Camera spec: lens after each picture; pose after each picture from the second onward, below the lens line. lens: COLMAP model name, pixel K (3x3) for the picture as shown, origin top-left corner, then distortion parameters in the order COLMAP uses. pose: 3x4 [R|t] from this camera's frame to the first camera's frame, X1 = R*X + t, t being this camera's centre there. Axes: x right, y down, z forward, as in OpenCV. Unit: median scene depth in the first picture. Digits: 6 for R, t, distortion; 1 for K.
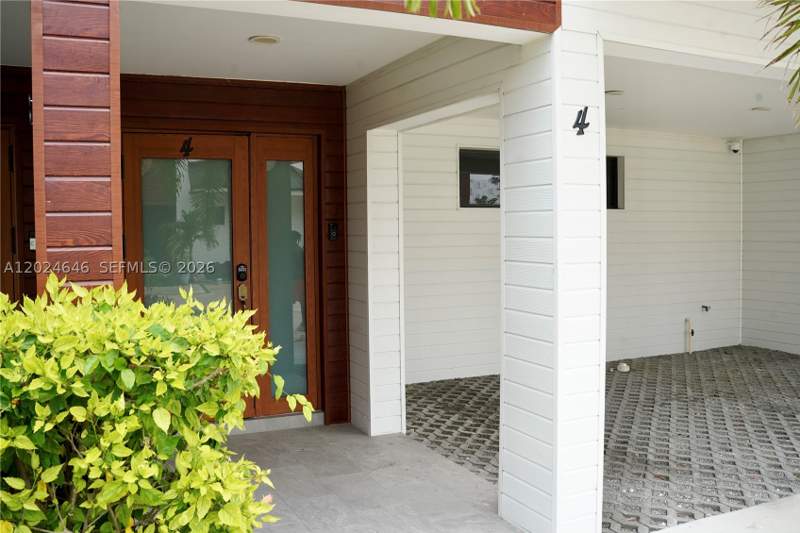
lens RADIAL K [[764.9, 0, 400.0], [0, 764.9, 266.5], [0, 0, 1]] dist [-0.191831, 0.253669]
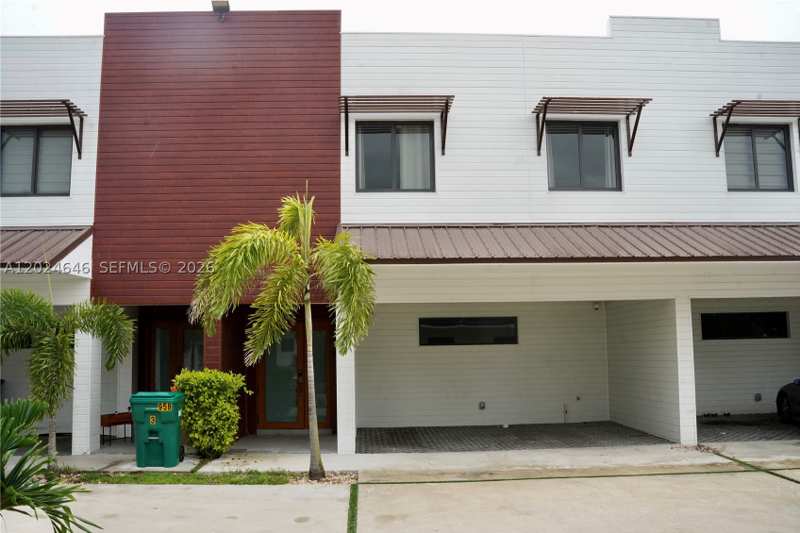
lens RADIAL K [[764.9, 0, 400.0], [0, 764.9, 266.5], [0, 0, 1]] dist [-0.191831, 0.253669]
pose [[0.923238, -0.048023, -0.381214, 1.267007], [-0.012725, 0.987793, -0.155253, 0.052826], [0.384017, 0.148186, 0.911357, -1.501572]]
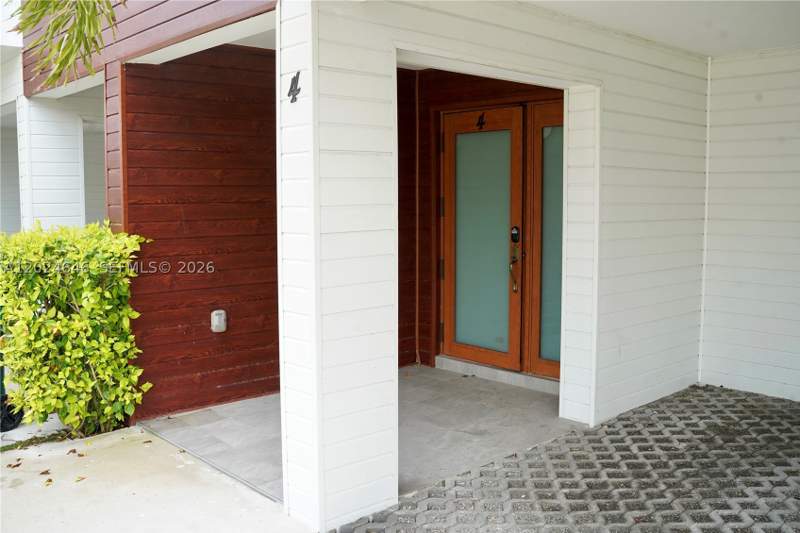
lens RADIAL K [[764.9, 0, 400.0], [0, 764.9, 266.5], [0, 0, 1]] dist [-0.191831, 0.253669]
pose [[0.292966, 0.100122, -0.950866, 0.845665], [-0.048548, 0.994777, 0.089787, -0.039336], [0.954890, 0.019858, 0.296296, 0.579668]]
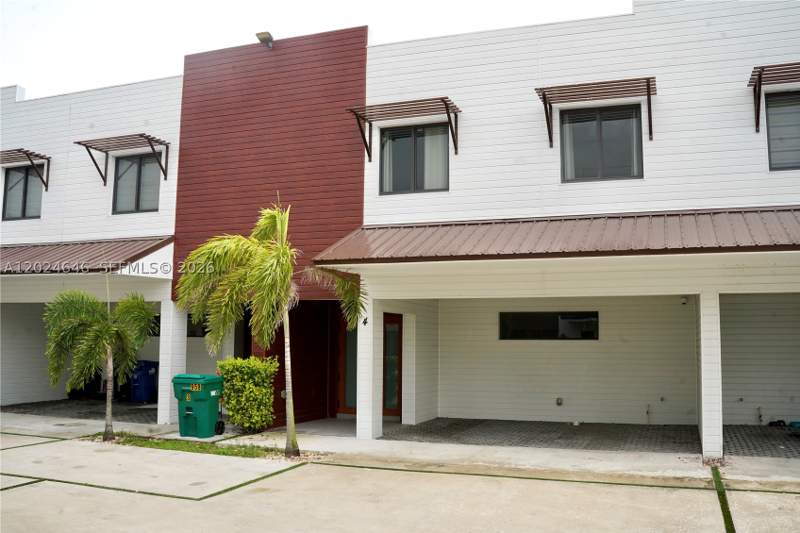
lens RADIAL K [[764.9, 0, 400.0], [0, 764.9, 266.5], [0, 0, 1]] dist [-0.191831, 0.253669]
pose [[0.696308, -0.058169, -0.715382, 2.146717], [-0.050700, 0.990234, -0.129866, 0.016530], [0.715951, 0.126697, 0.686559, -1.064527]]
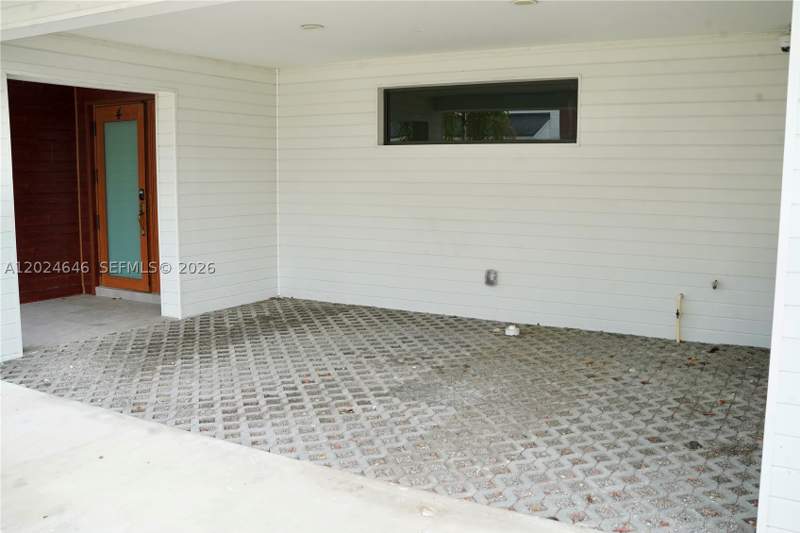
lens RADIAL K [[764.9, 0, 400.0], [0, 764.9, 266.5], [0, 0, 1]] dist [-0.191831, 0.253669]
pose [[0.555633, 0.113428, -0.823654, 1.452589], [-0.050079, 0.993417, 0.103023, -0.032177], [0.829918, -0.015995, 0.557656, 0.651474]]
